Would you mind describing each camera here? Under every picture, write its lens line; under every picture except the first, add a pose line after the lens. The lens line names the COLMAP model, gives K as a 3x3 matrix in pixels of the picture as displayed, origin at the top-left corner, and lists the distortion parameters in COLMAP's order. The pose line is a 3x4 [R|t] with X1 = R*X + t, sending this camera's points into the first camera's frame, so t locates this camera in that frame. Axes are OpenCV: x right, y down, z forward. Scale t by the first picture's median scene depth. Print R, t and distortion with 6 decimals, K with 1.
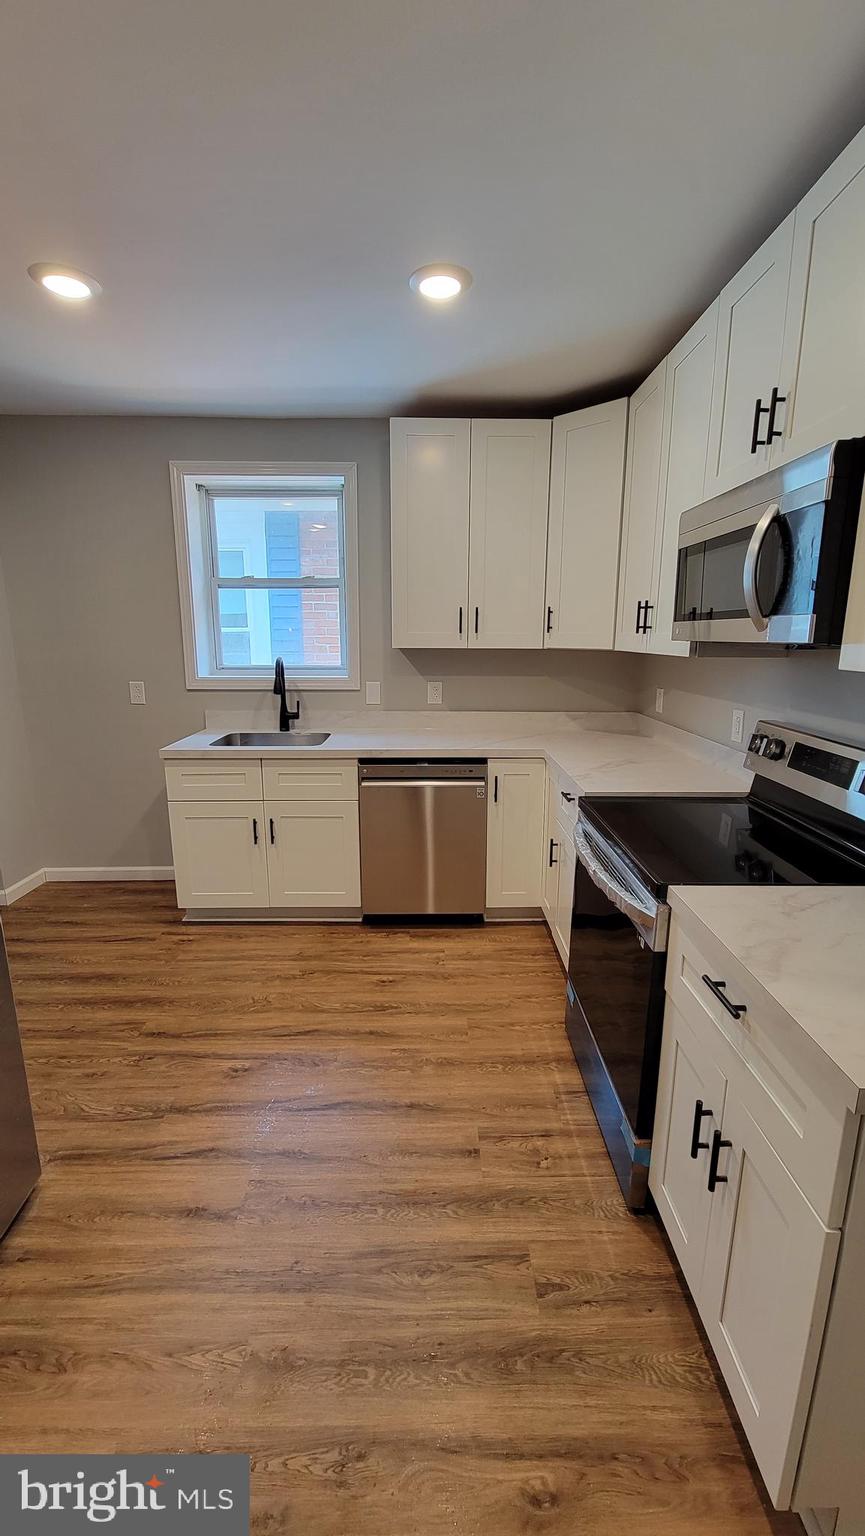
lens RADIAL K [[624.4, 0, 431.5], [0, 624.4, 765.3], [0, 0, 1]] dist [-0.001213, 0.000057]
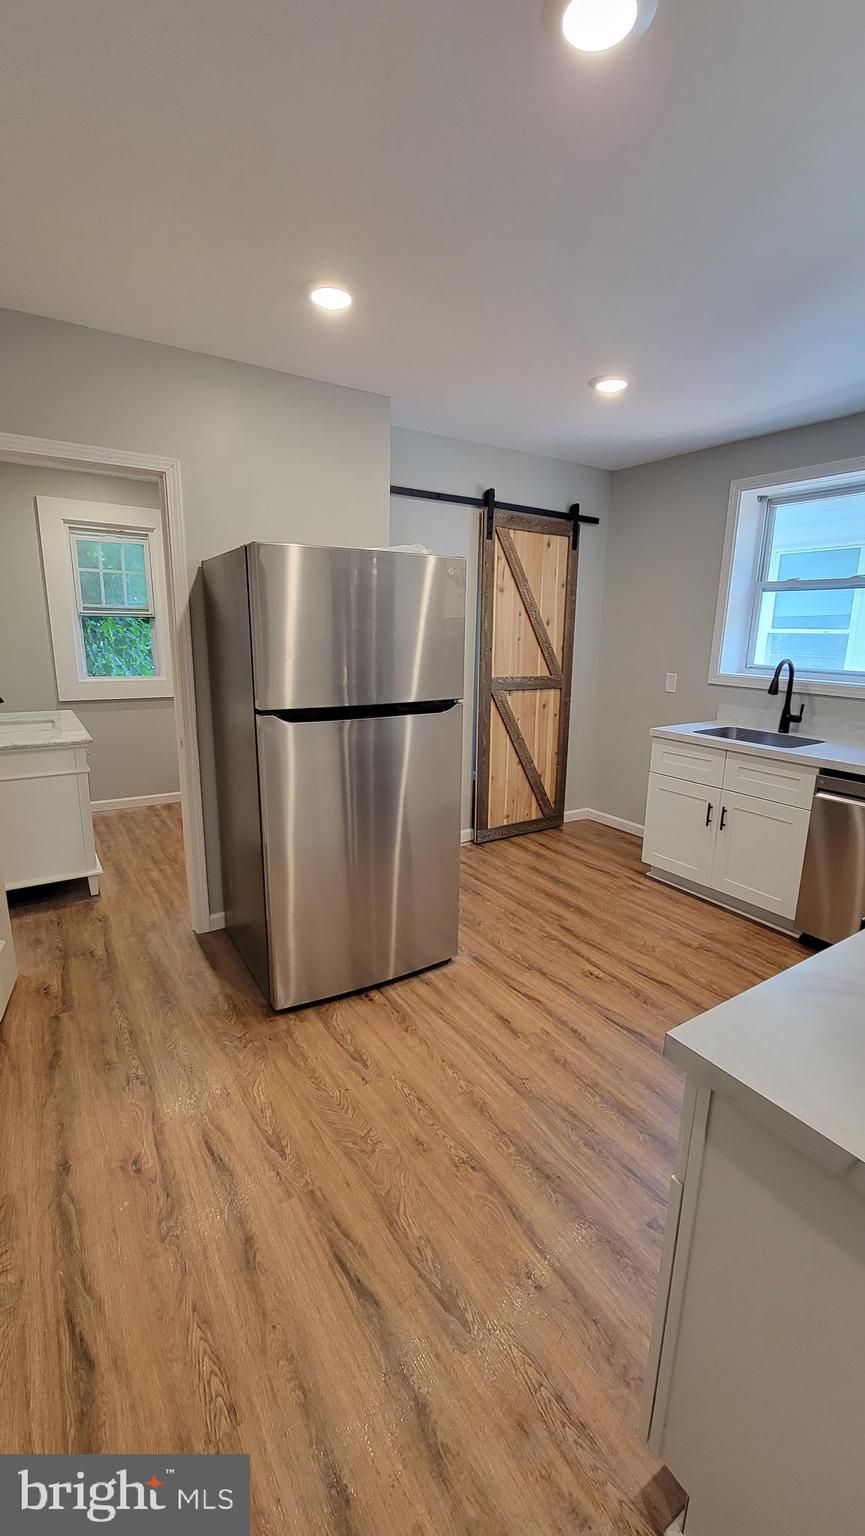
lens RADIAL K [[616.8, 0, 434.9], [0, 616.8, 767.9], [0, 0, 1]] dist [-0.010731, 0.000083]
pose [[0.529695, 0.197045, -0.824983, 0.345789], [-0.192088, 0.975239, 0.109599, -0.000323], [0.826151, 0.100415, 0.554429, -0.006439]]
